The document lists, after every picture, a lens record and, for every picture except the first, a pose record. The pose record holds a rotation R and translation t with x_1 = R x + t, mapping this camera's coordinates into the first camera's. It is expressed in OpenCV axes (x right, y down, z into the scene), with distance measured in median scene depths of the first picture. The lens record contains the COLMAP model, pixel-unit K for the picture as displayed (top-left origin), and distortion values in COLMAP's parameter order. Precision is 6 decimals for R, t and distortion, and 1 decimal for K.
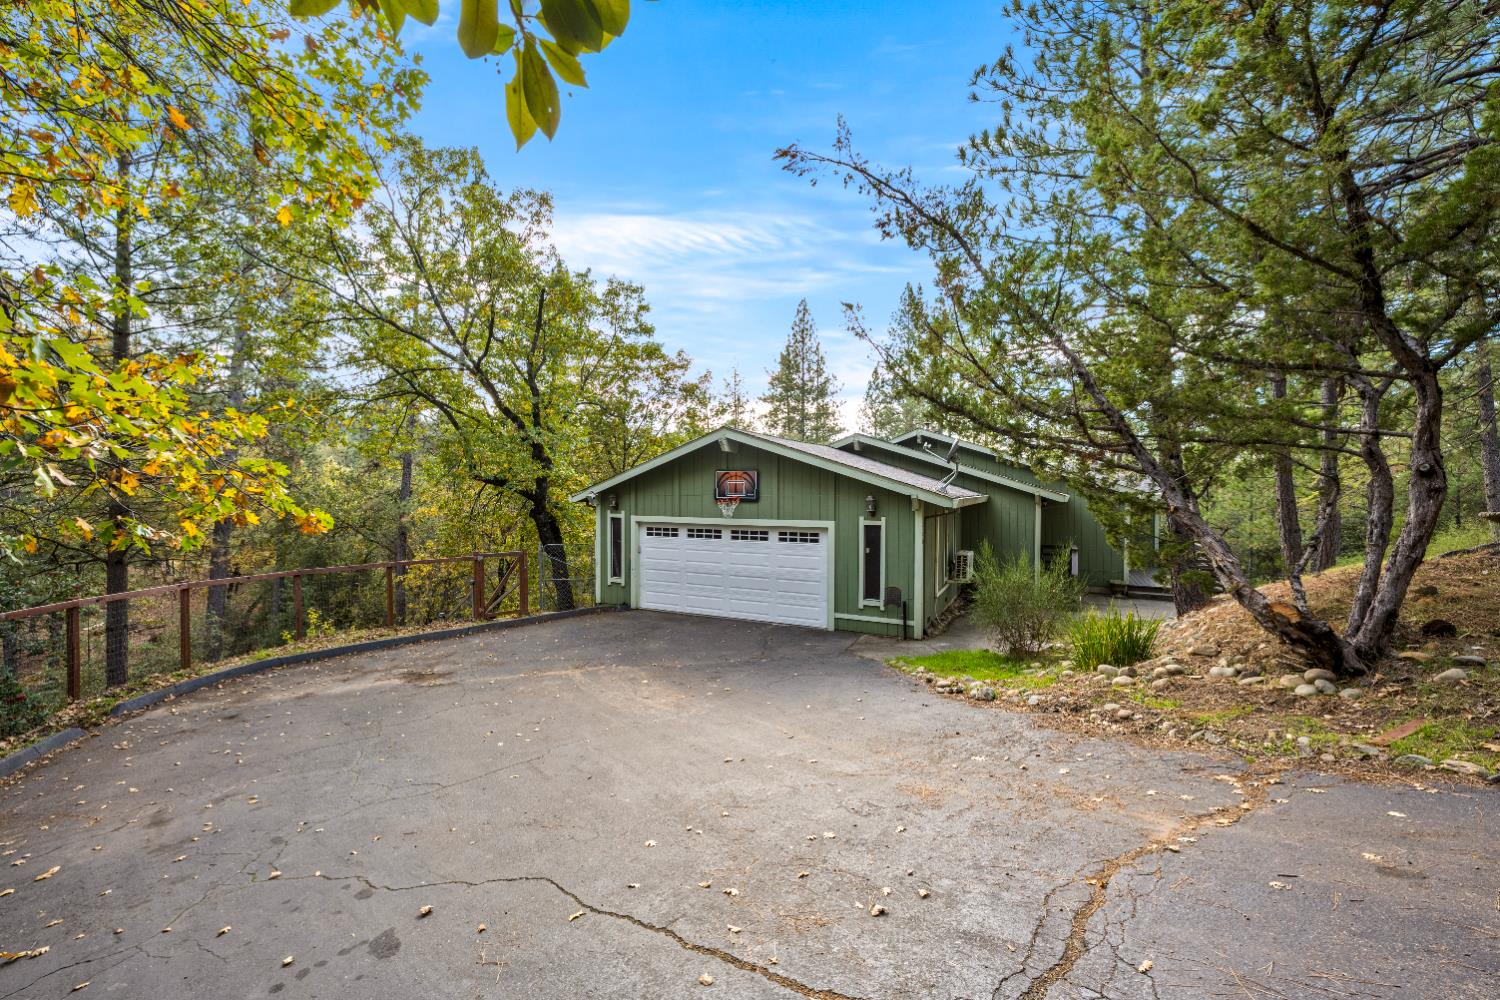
lens RADIAL K [[590.8, 0, 747.7], [0, 590.8, 495.9], [0, 0, 1]] dist [-0.001656, -0.000148]
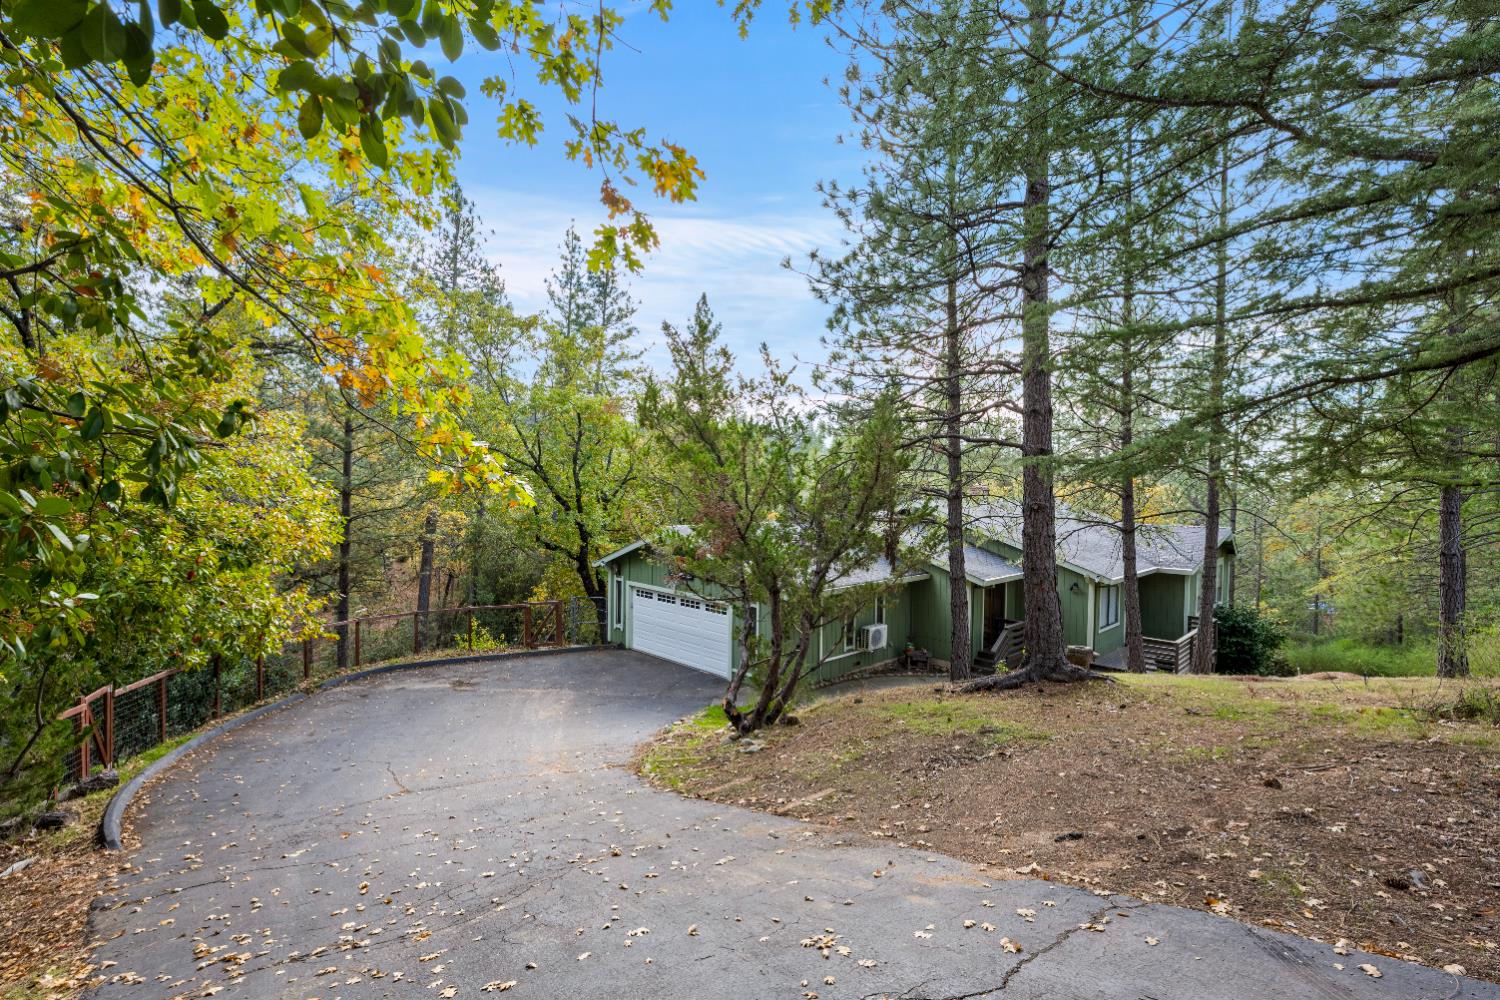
lens RADIAL K [[675.2, 0, 748.9], [0, 675.2, 495.4], [0, 0, 1]] dist [0.002508, 0.000597]
pose [[0.945517, 0.016532, -0.325151, 0.675246], [-0.015707, 0.999863, 0.005163, -0.206766], [0.325192, 0.000226, 0.945648, -0.454467]]
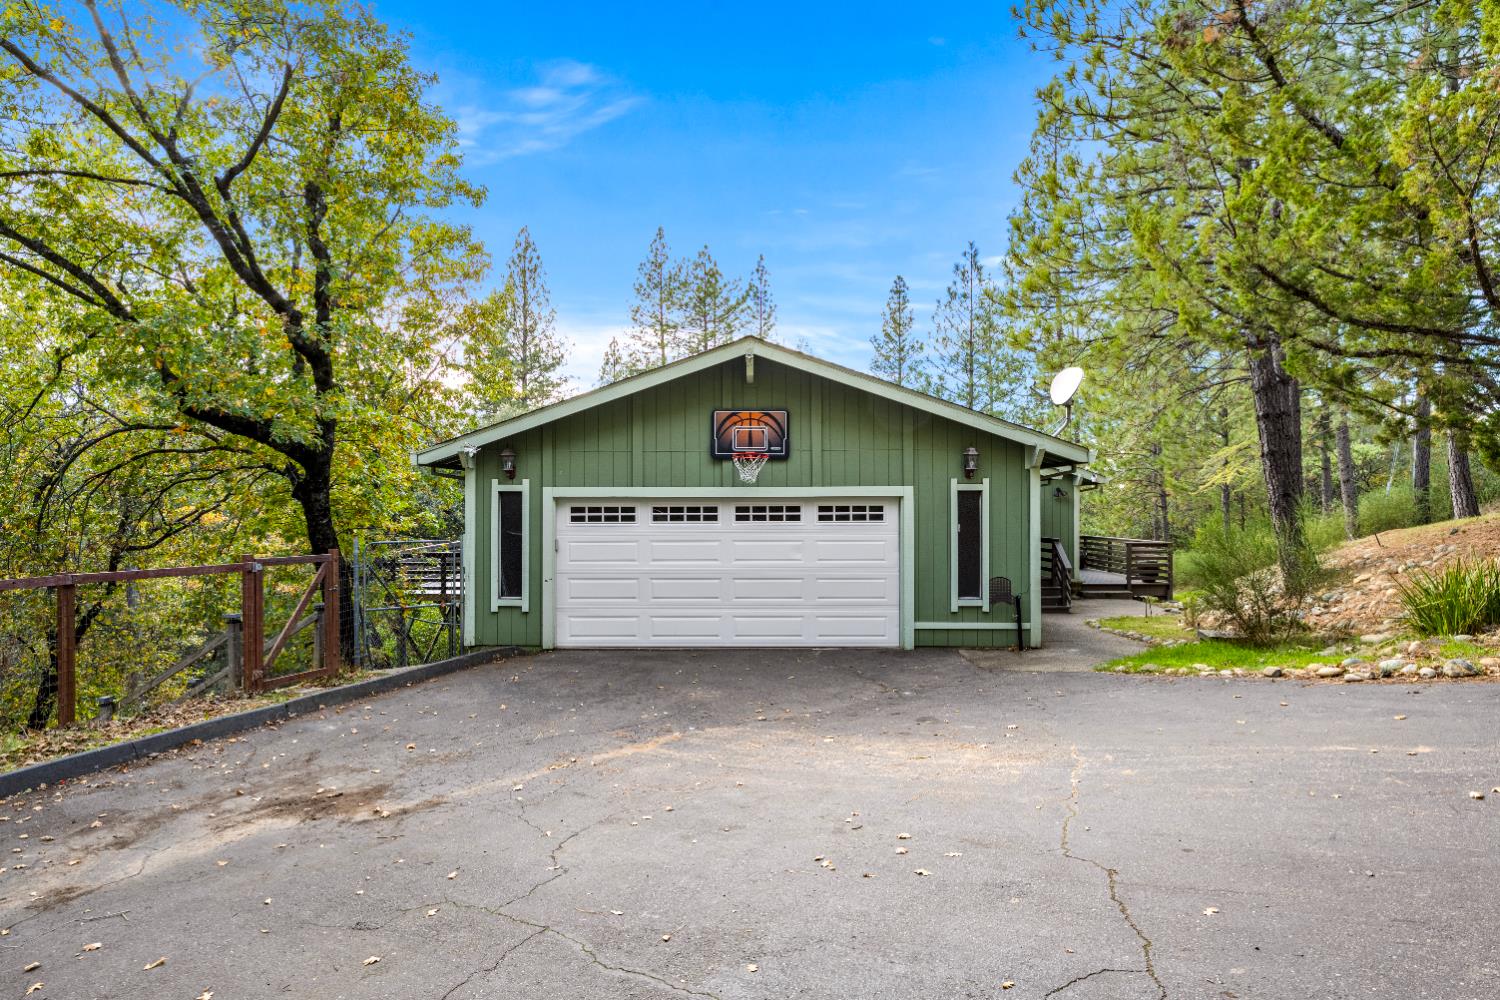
lens RADIAL K [[789.1, 0, 749.4], [0, 789.1, 511.0], [0, 0, 1]] dist [0.004737, 0.000543]
pose [[0.902851, -0.005139, 0.429924, -0.406161], [0.009026, 0.999935, -0.007002, 0.074537], [-0.429860, 0.010202, 0.902838, 0.259298]]
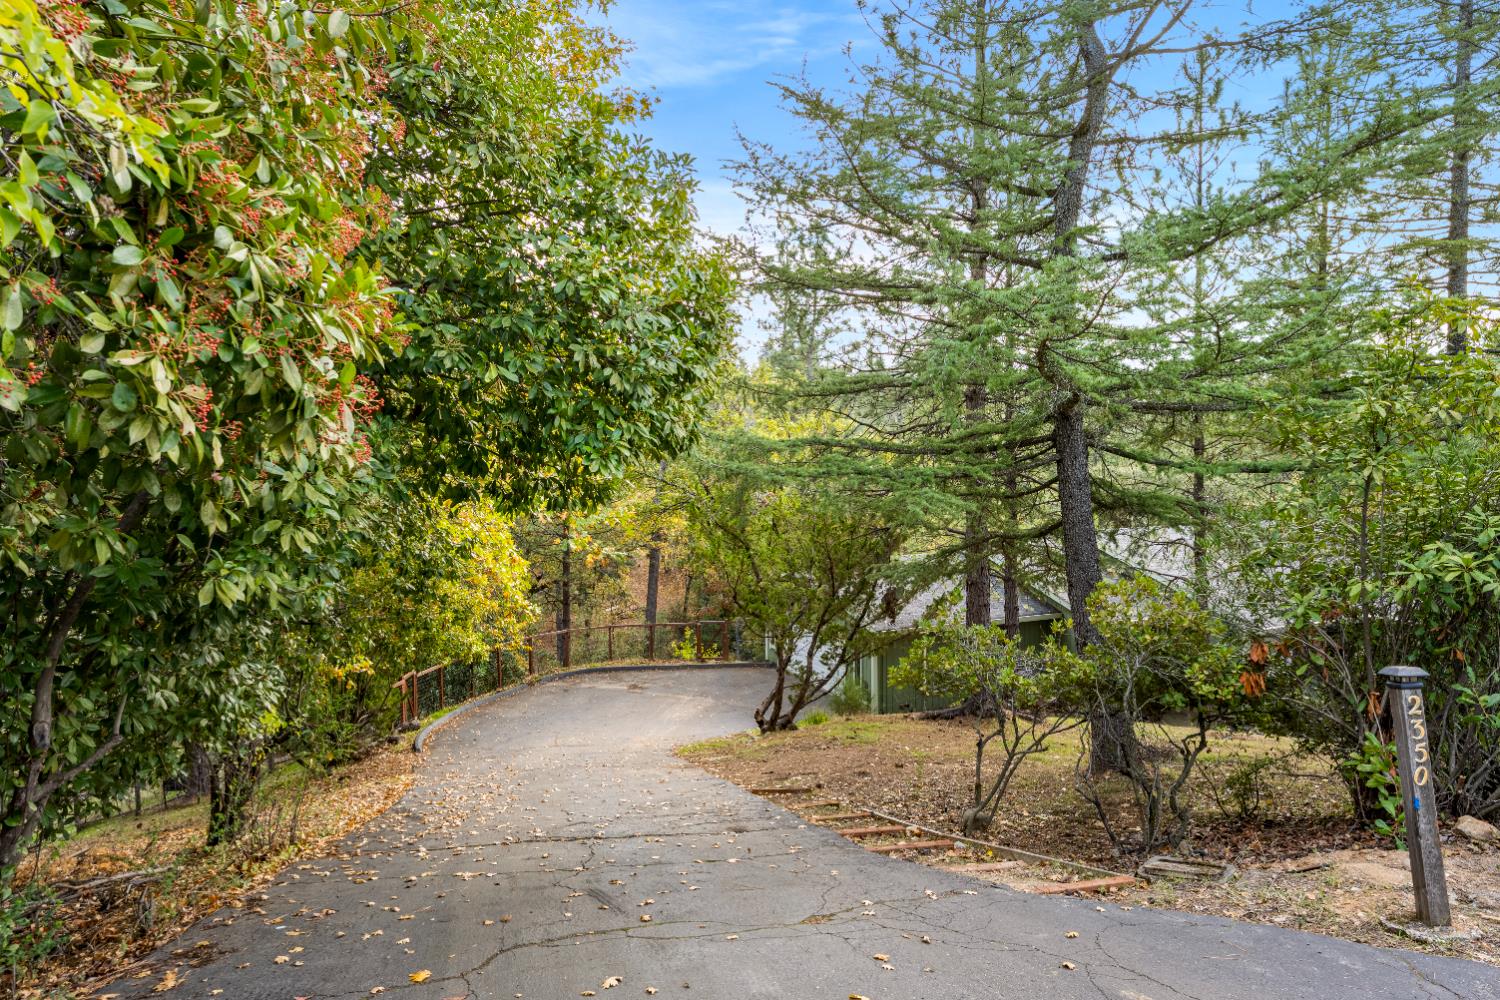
lens RADIAL K [[856.9, 0, 751.3], [0, 856.9, 498.6], [0, 0, 1]] dist [0.002668, 0.000081]
pose [[0.762738, 0.022937, -0.646300, 1.363209], [0.004149, 0.999177, 0.040356, -0.387471], [0.646694, -0.033463, 0.762015, -0.827316]]
